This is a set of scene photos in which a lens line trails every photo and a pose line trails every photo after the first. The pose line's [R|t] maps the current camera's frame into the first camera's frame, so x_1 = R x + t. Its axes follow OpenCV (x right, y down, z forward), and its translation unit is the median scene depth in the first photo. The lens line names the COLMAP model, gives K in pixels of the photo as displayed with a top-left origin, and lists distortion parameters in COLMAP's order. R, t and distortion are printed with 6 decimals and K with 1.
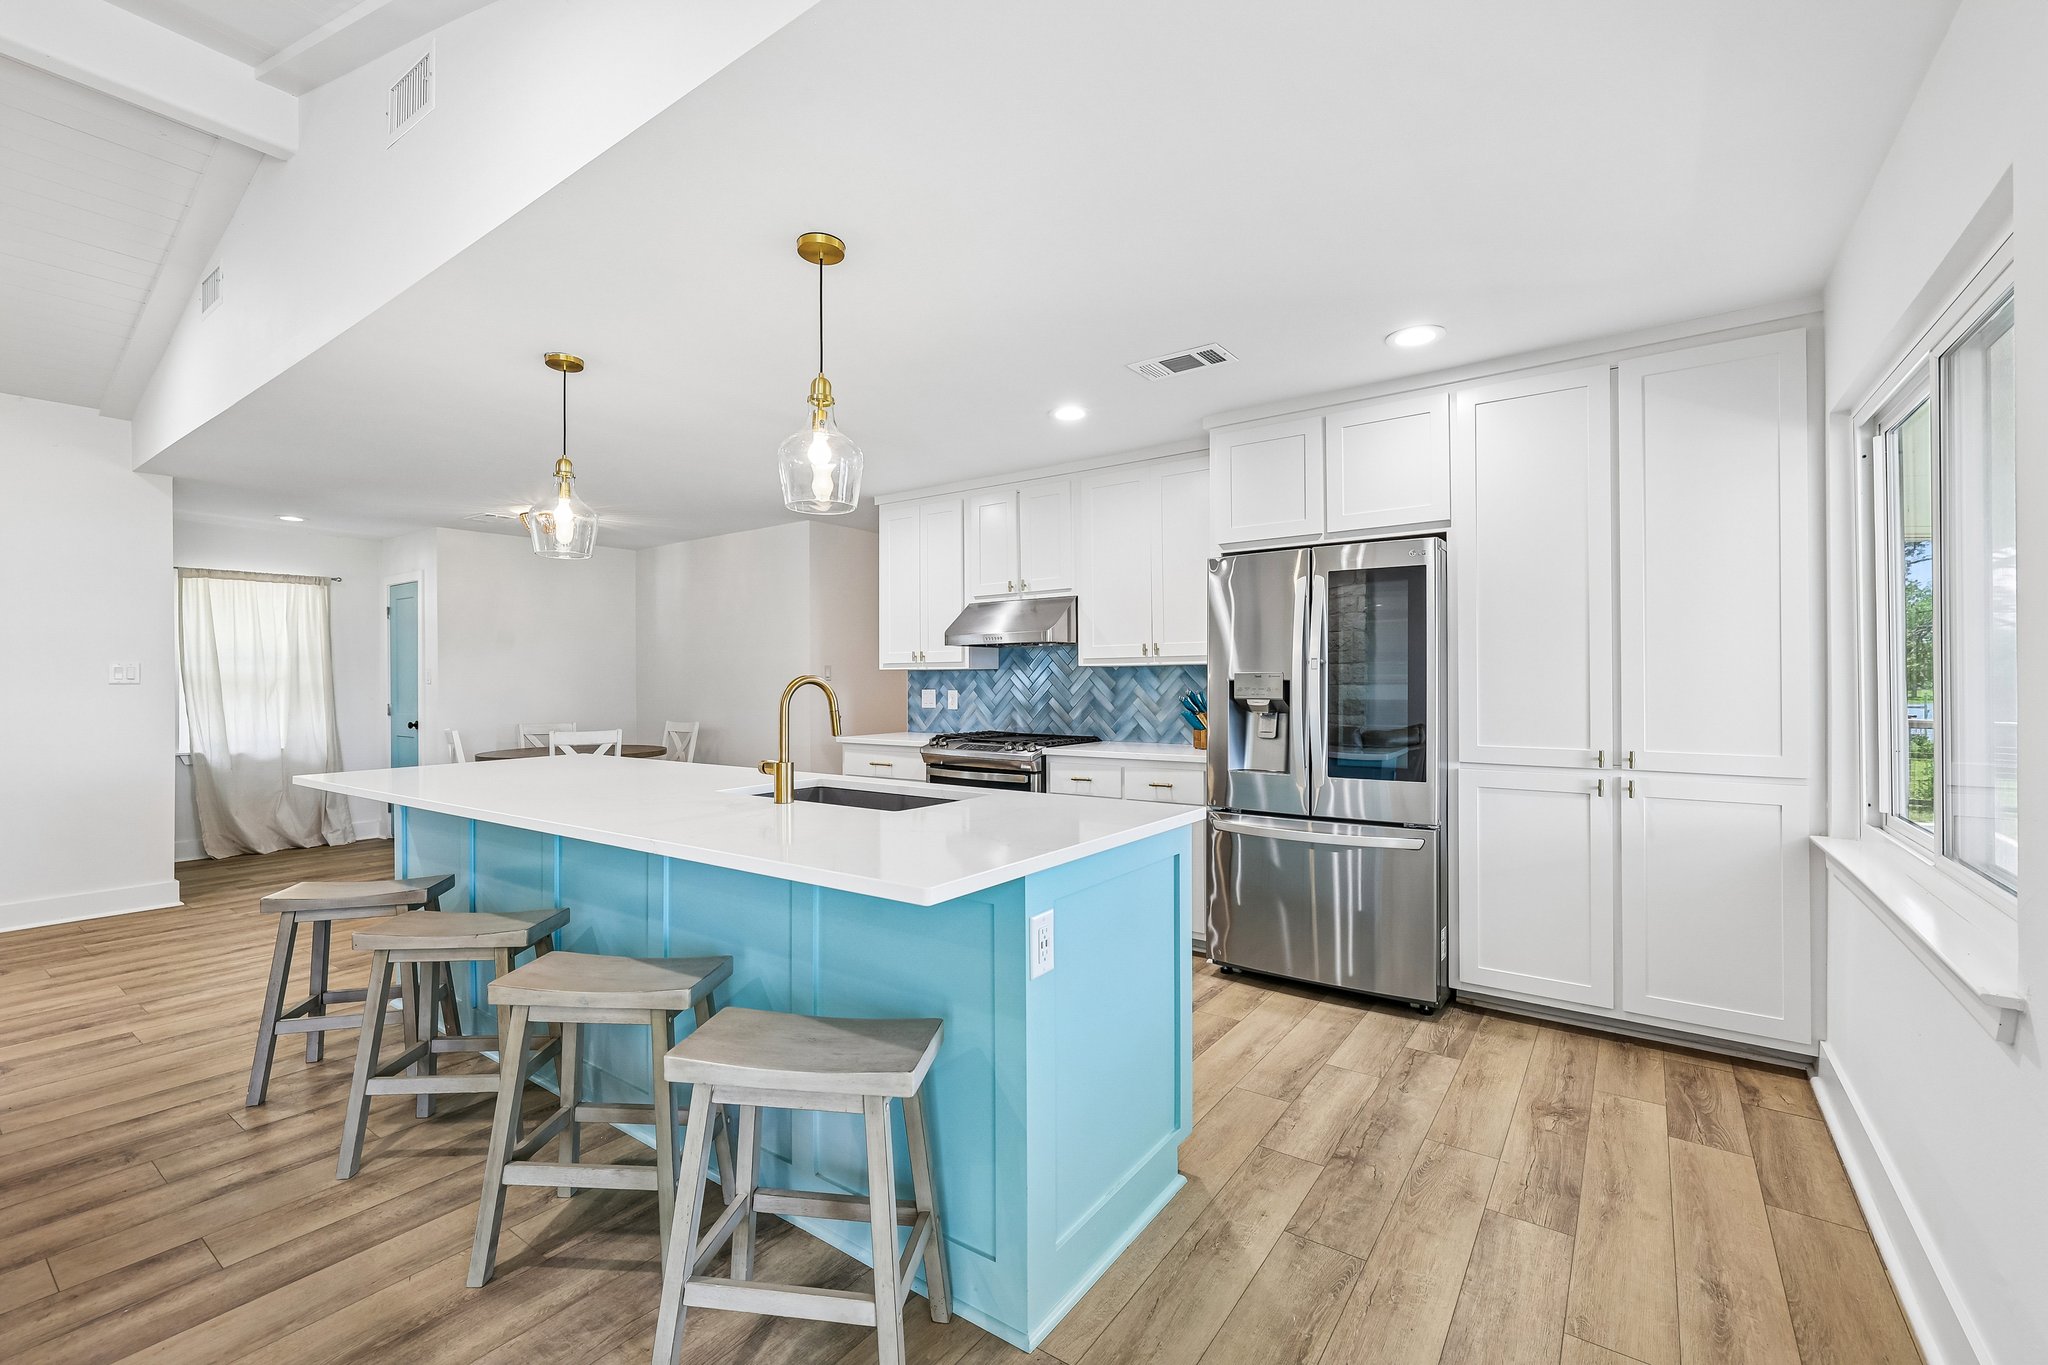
lens RADIAL K [[858.1, 0, 1029.7], [0, 858.1, 682.1], [0, 0, 1]] dist [-0.001680, 0.000144]
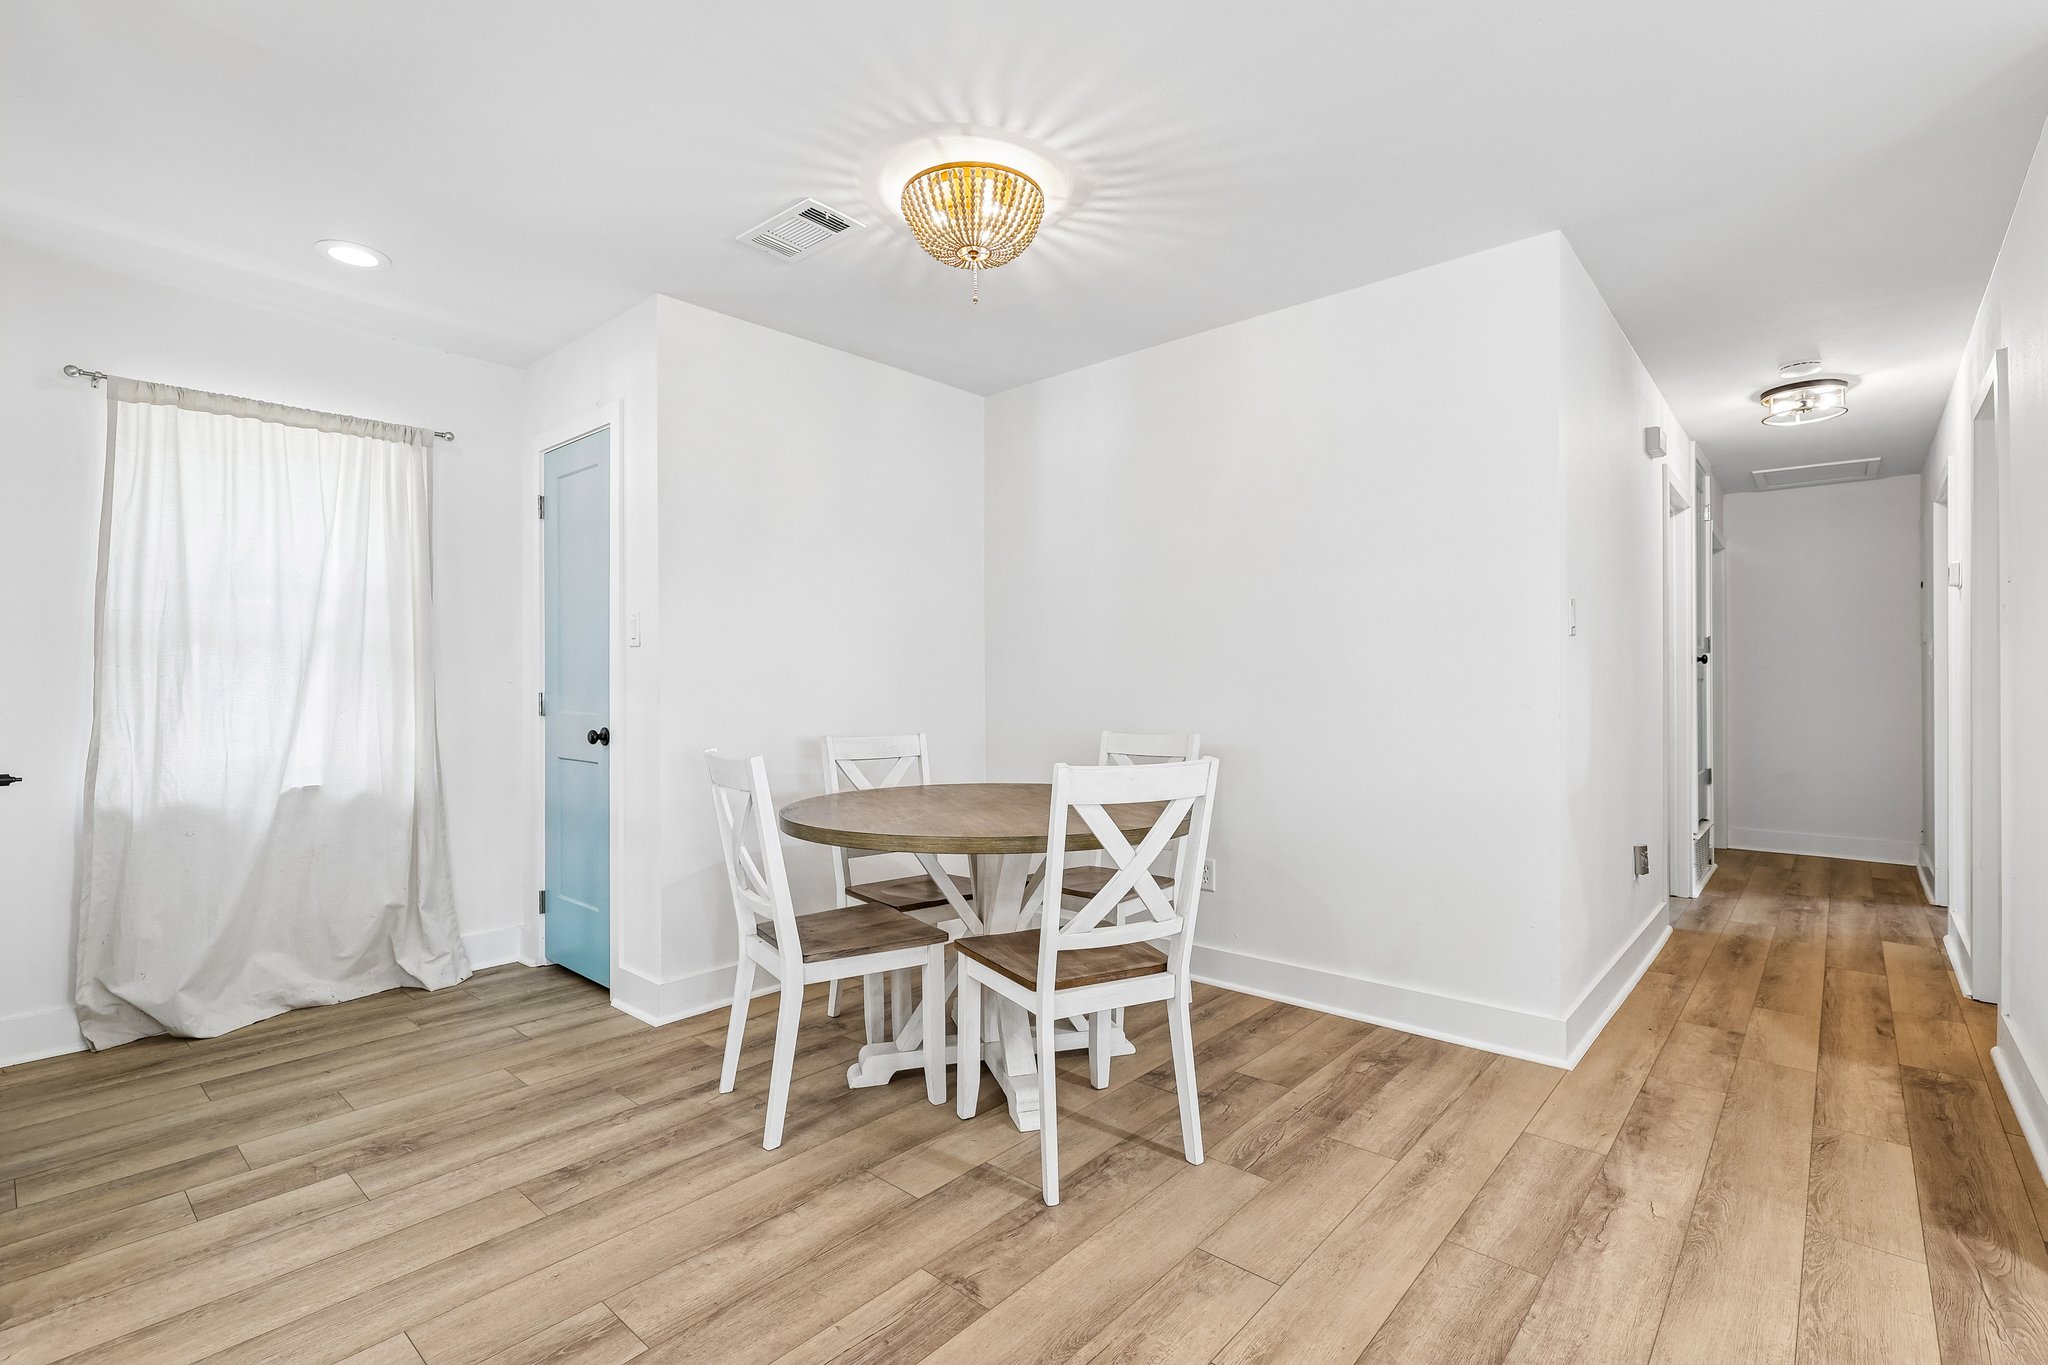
lens RADIAL K [[934.9, 0, 1067.3], [0, 934.9, 682.4], [0, 0, 1]] dist [0.000425, 0.000221]
pose [[0.995352, 0.002343, -0.096280, -0.548232], [-0.003143, 0.999962, -0.008150, 0.031579], [0.096257, 0.008415, 0.995321, 0.684490]]
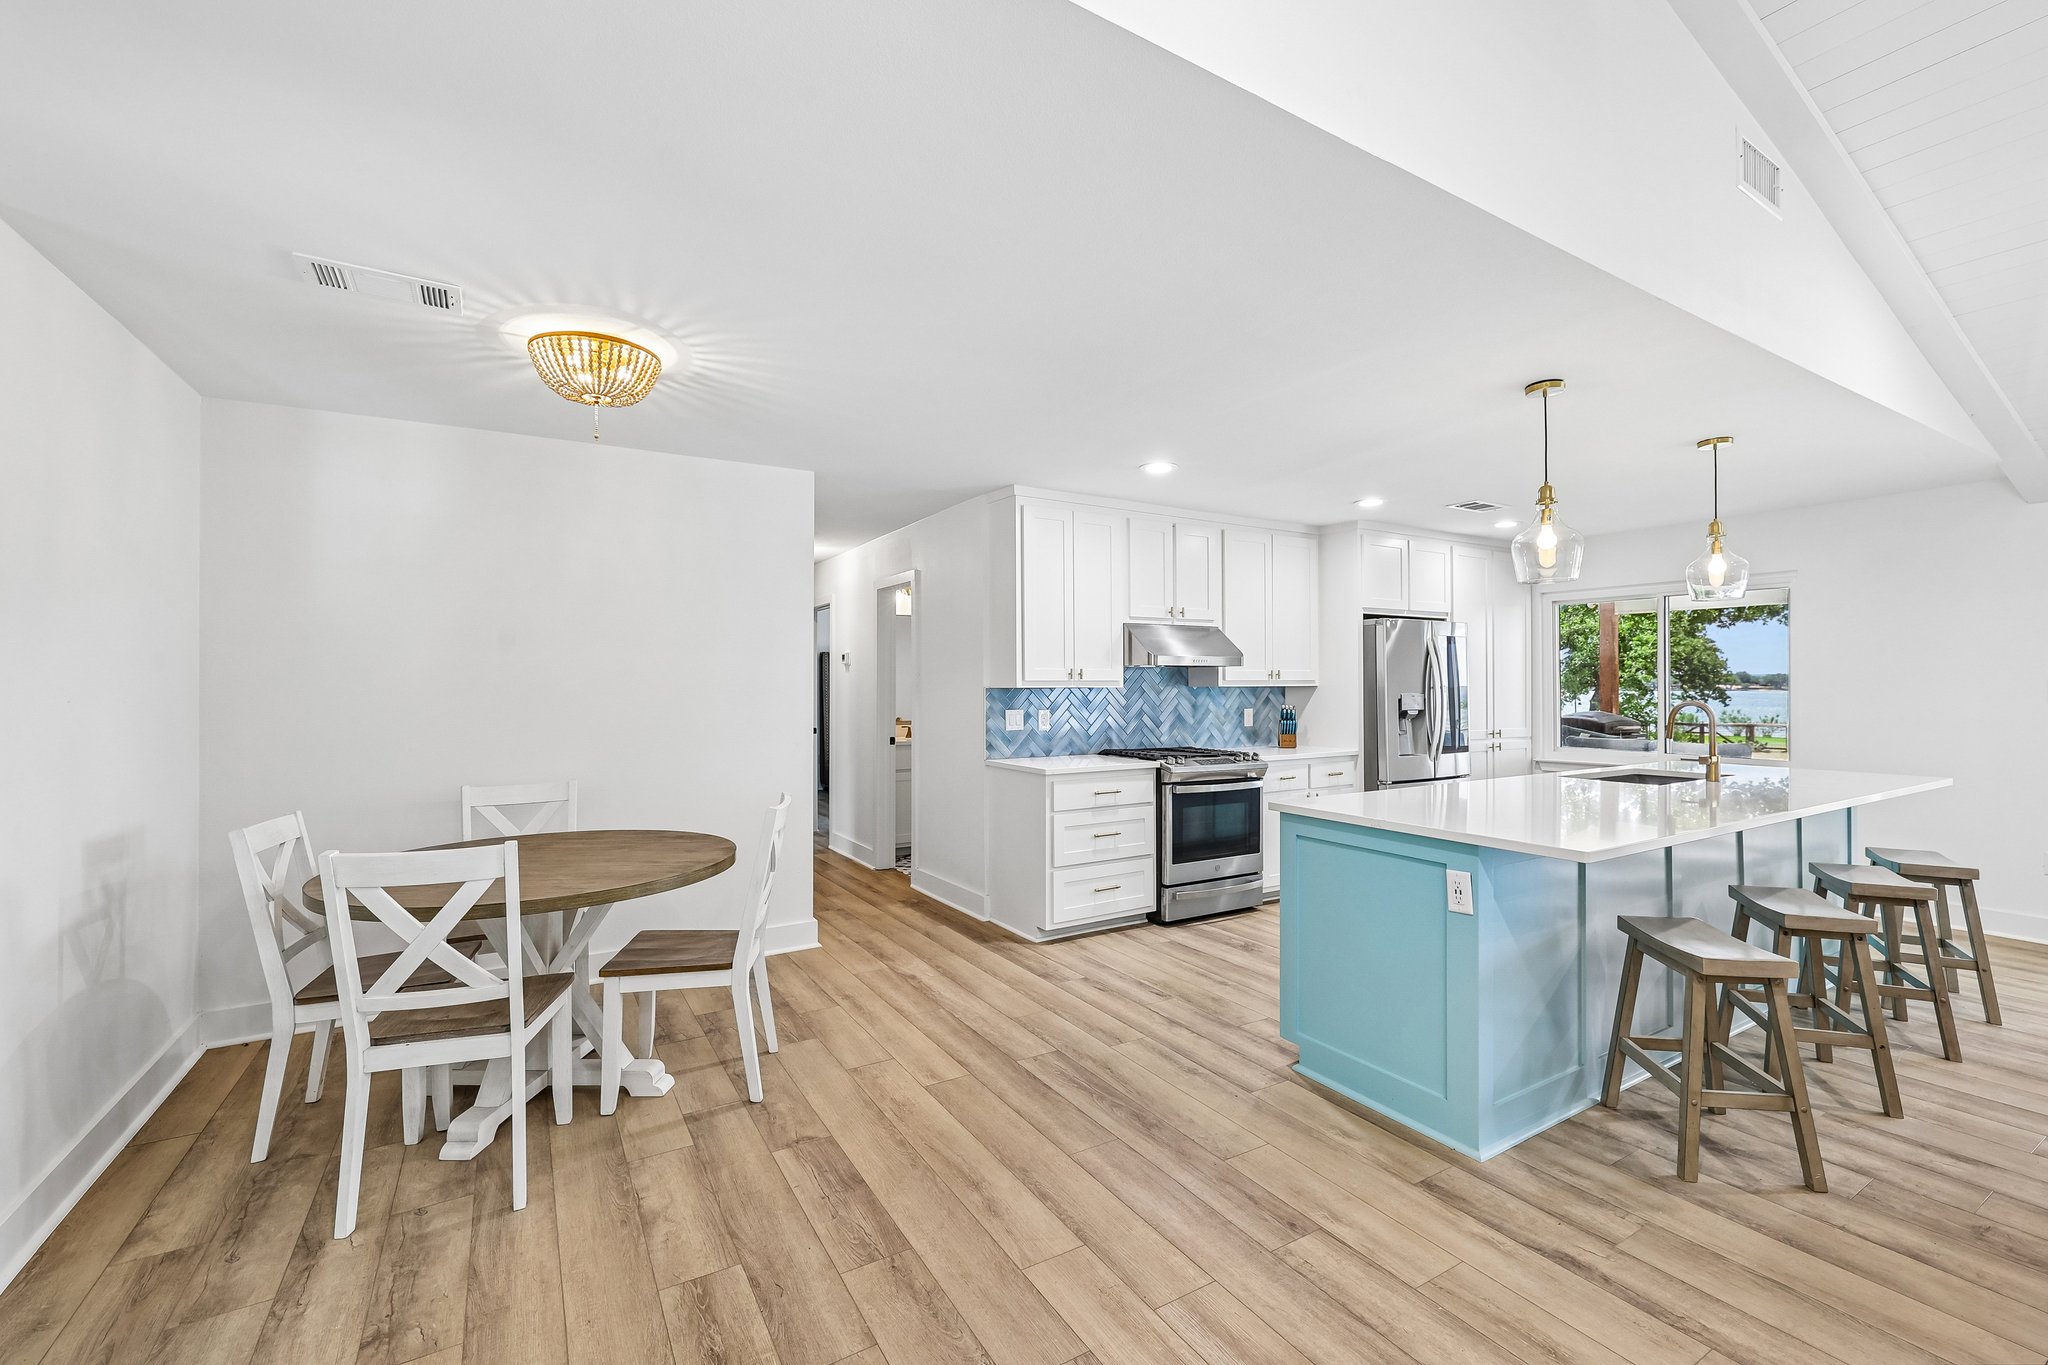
lens RADIAL K [[858.1, 0, 1029.7], [0, 858.1, 682.1], [0, 0, 1]] dist [-0.001680, 0.000144]
pose [[0.396029, 0.007514, 0.918207, -1.031487], [0.001492, 0.999960, -0.008826, -0.013598], [-0.918237, 0.004865, 0.396002, 0.702731]]
